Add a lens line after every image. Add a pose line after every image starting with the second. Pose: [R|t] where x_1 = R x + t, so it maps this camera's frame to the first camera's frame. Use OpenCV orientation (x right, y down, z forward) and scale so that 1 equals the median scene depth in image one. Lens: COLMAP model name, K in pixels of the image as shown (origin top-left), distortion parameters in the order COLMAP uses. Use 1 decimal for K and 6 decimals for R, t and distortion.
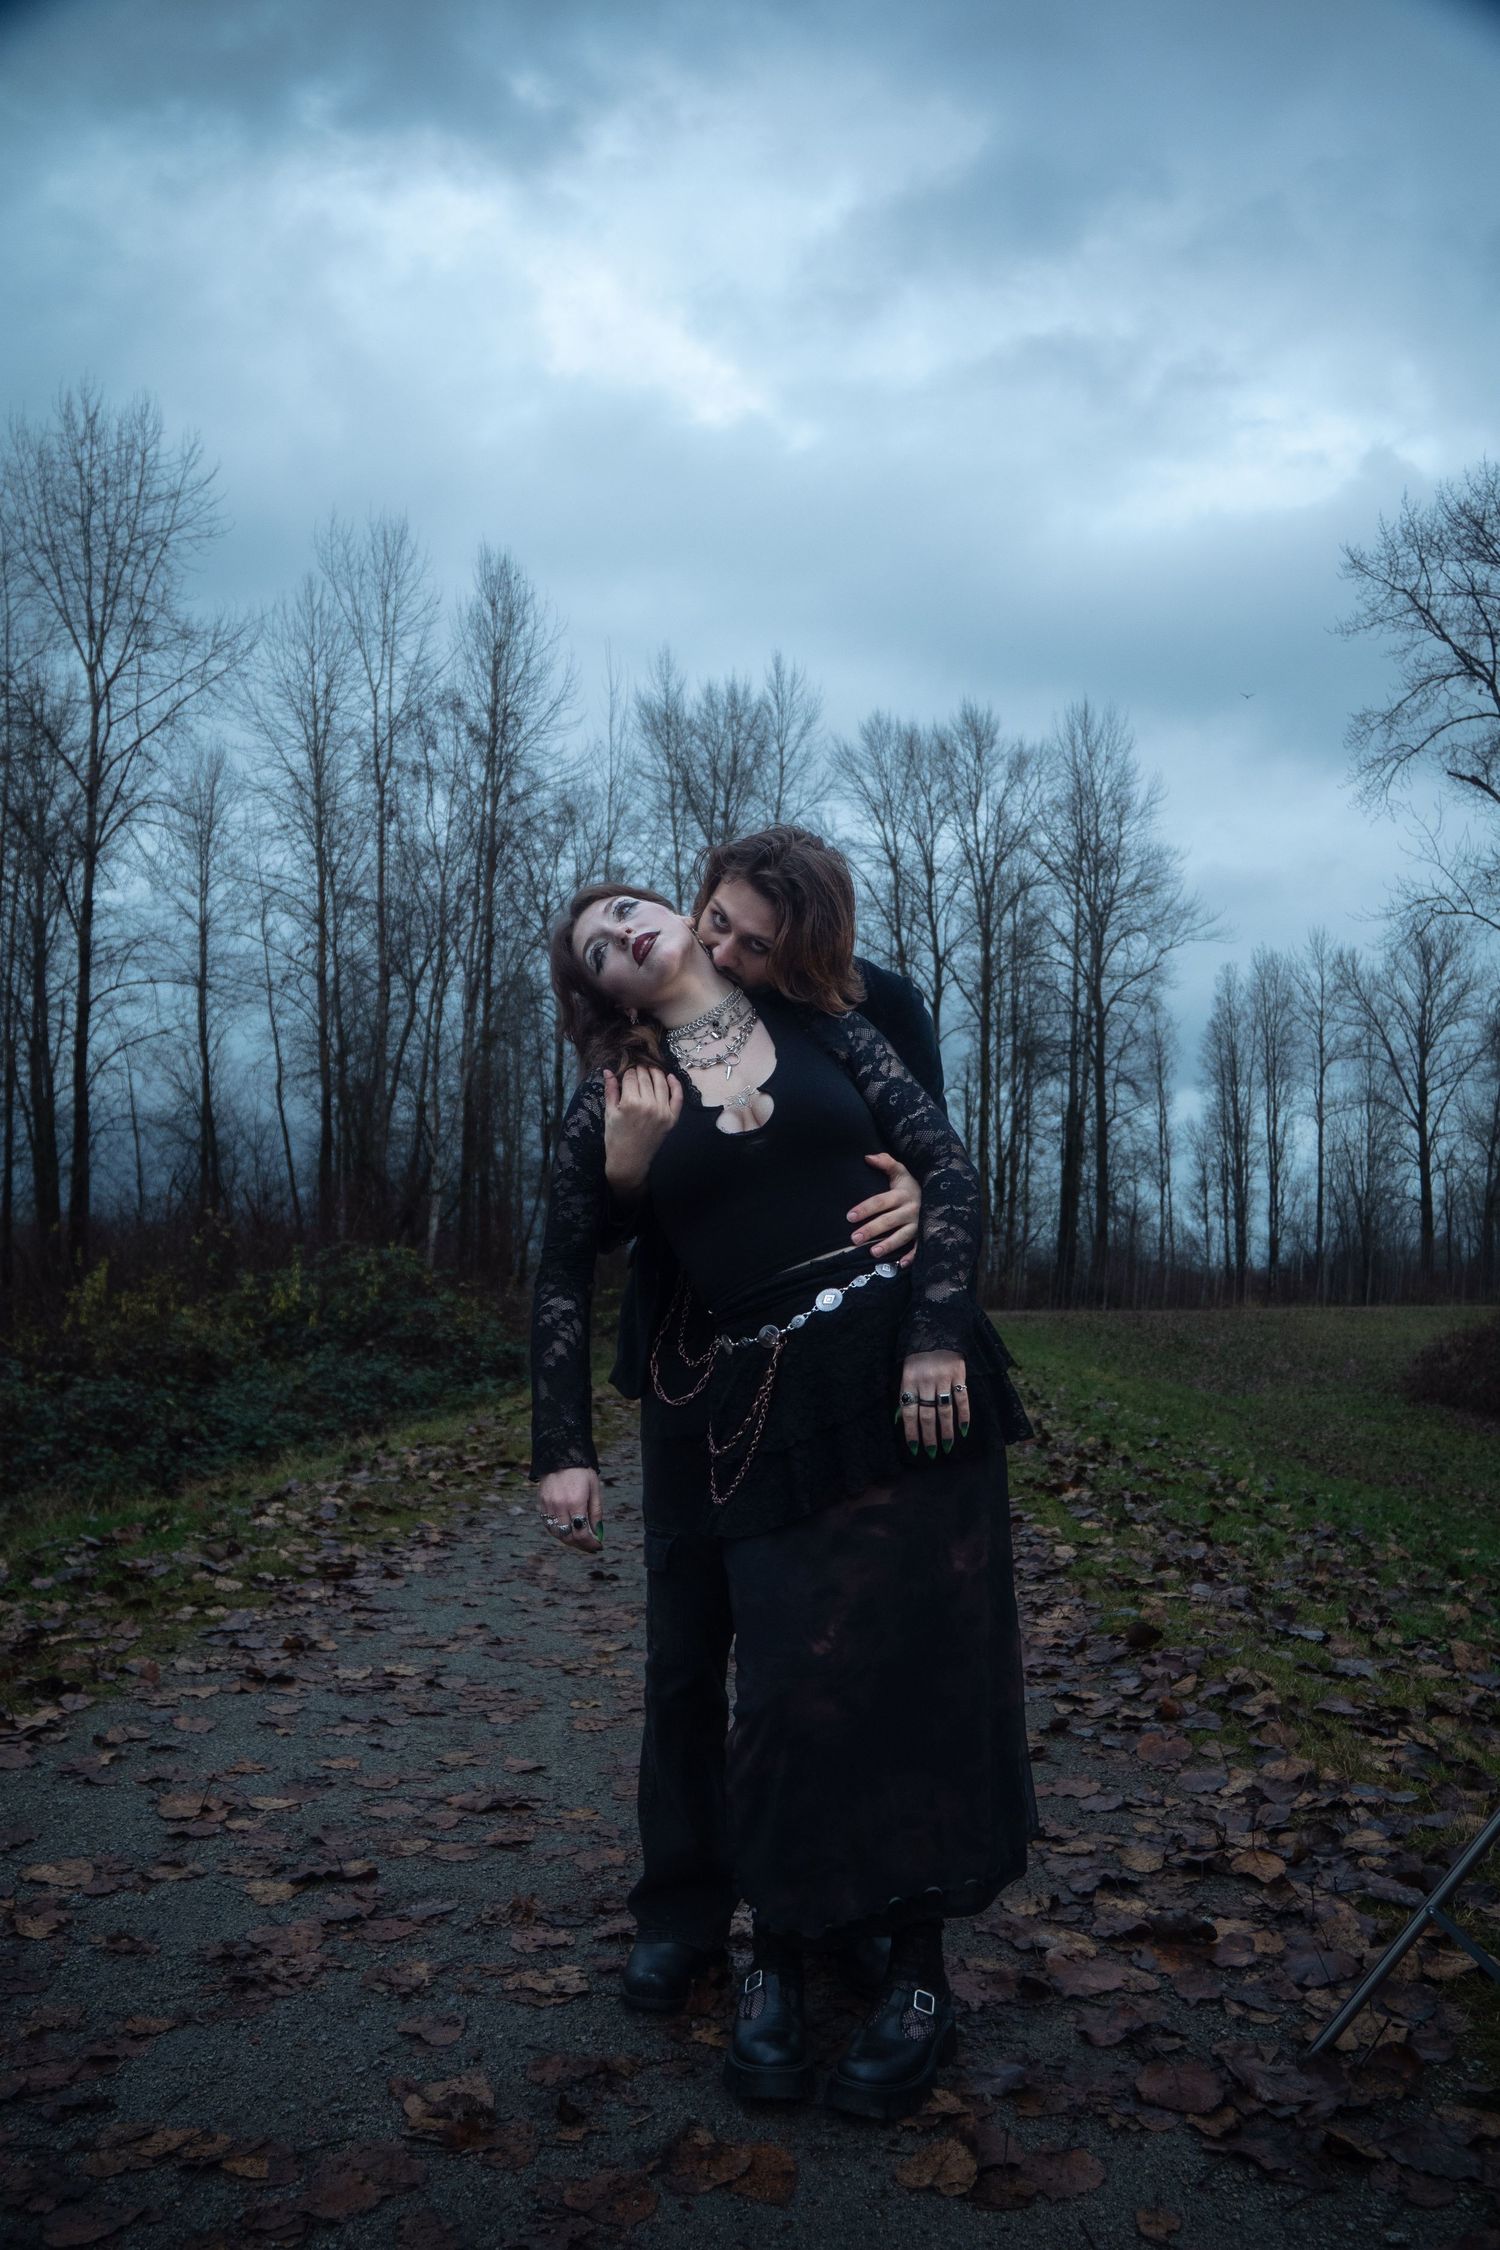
lens RADIAL K [[1728.5, 0, 754.0], [0, 1728.5, 1132.7], [0, 0, 1]] dist [-0.100802, -0.001665]
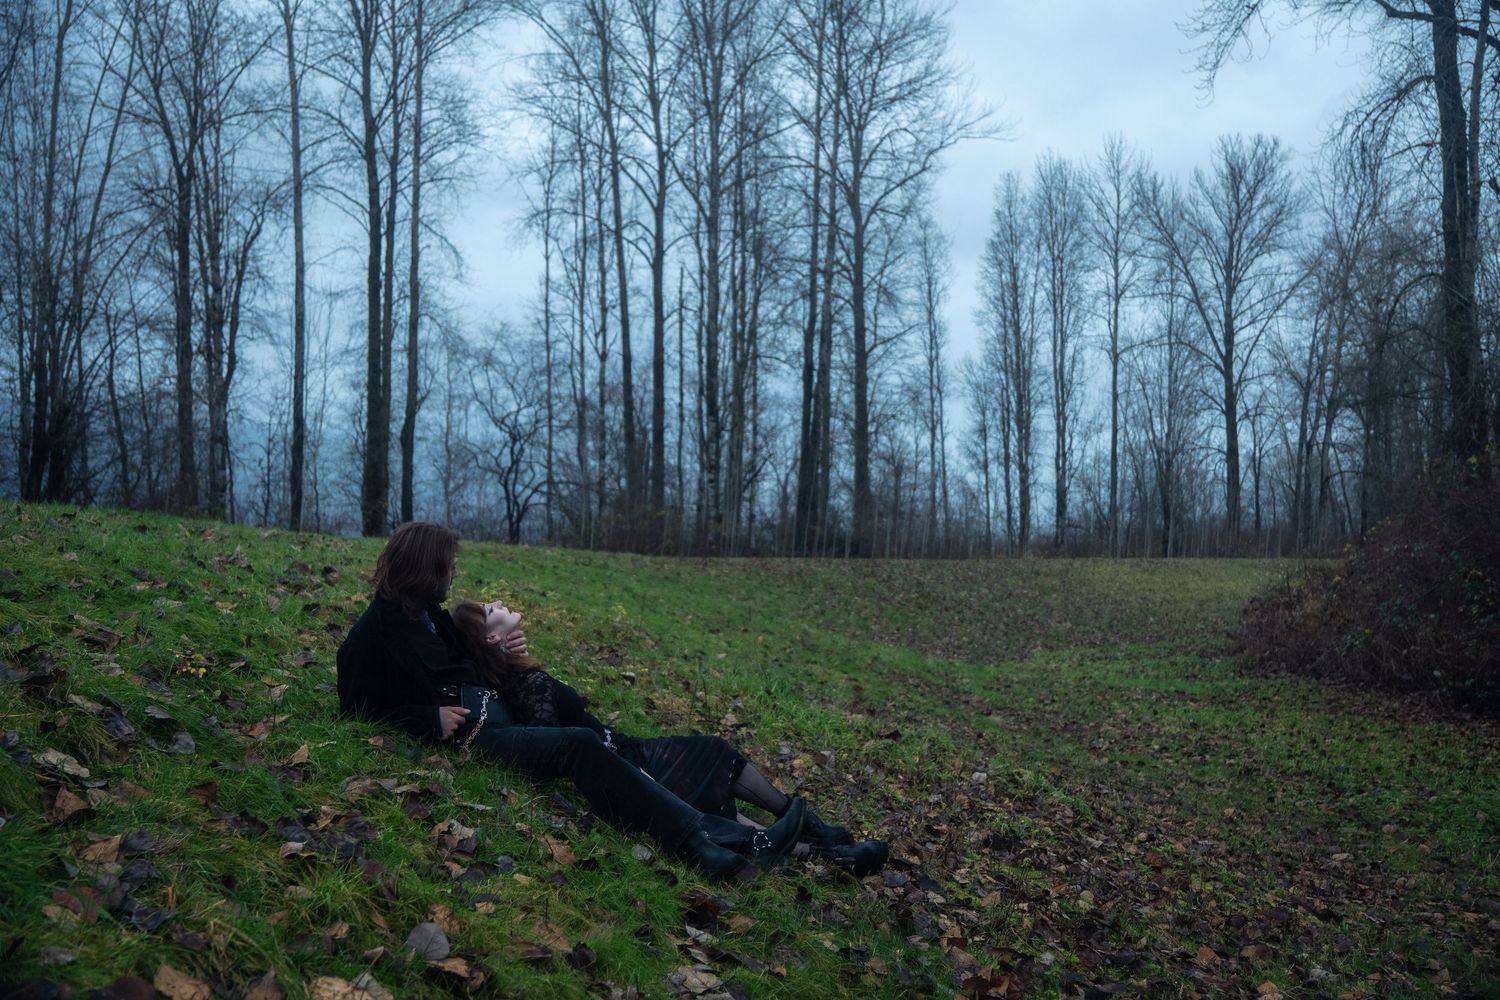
lens RADIAL K [[1583.1, 0, 766.4], [0, 1583.1, 498.6], [0, 0, 1]] dist [0.095914, 0.000000]
pose [[0.994862, -0.013036, 0.100402, 0.072404], [0.009060, 0.999160, 0.039958, 0.033683], [-0.100839, -0.038843, 0.994144, 0.208119]]
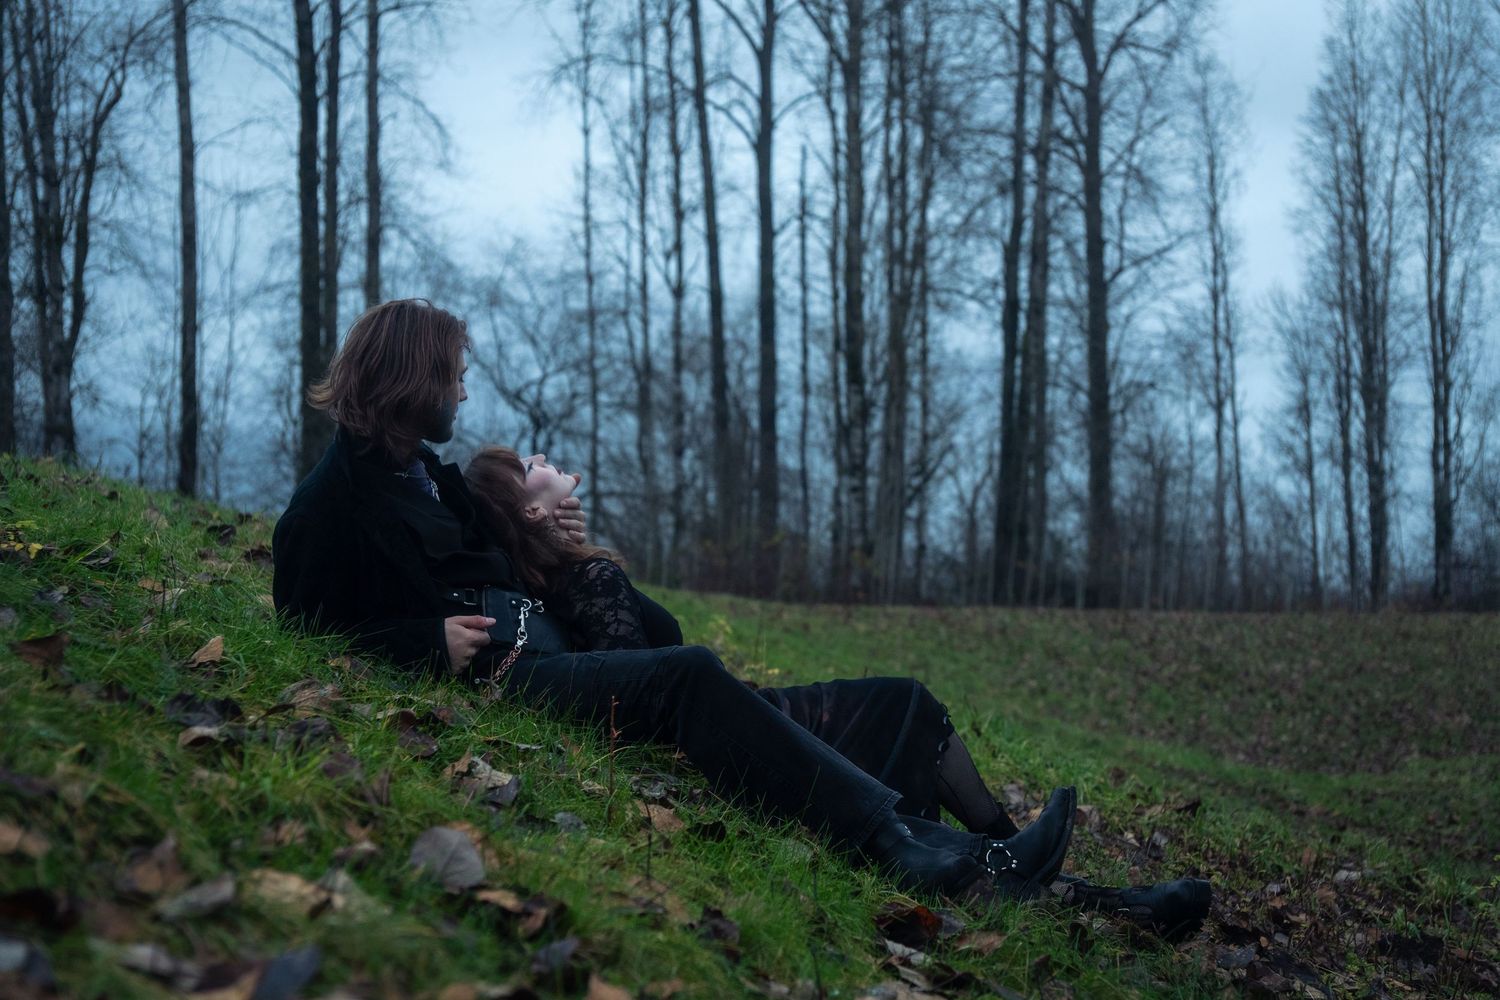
lens RADIAL K [[2551.2, 0, 781.1], [0, 2551.2, 506.3], [0, 0, 1]] dist [0.419288, 0.000000]
pose [[0.998970, -0.023506, 0.038810, 0.071567], [0.022510, 0.999411, 0.025887, 0.038526], [-0.039396, -0.024987, 0.998911, 0.211075]]
